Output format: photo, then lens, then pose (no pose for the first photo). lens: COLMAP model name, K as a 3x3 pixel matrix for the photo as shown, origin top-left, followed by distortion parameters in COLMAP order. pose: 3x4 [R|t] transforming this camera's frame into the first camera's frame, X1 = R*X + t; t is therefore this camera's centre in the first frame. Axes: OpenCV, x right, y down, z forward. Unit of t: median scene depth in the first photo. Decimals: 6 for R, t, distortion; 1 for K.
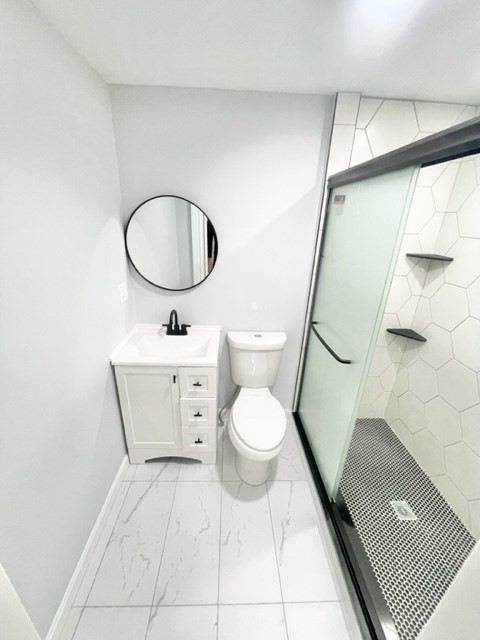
lens RADIAL K [[256.8, 0, 238.7], [0, 256.8, 320.8], [0, 0, 1]] dist [-0.005467, 0.000694]
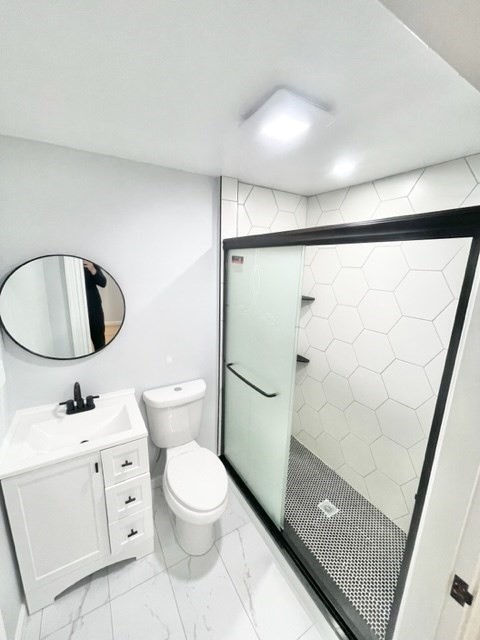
lens RADIAL K [[256.8, 0, 237.4], [0, 256.8, 320.8], [0, 0, 1]] dist [-0.005467, 0.000694]
pose [[0.877778, -0.118205, 0.464256, -0.165986], [0.183046, 0.978307, -0.096999, -0.065769], [-0.442720, 0.170124, 0.880373, -0.002016]]
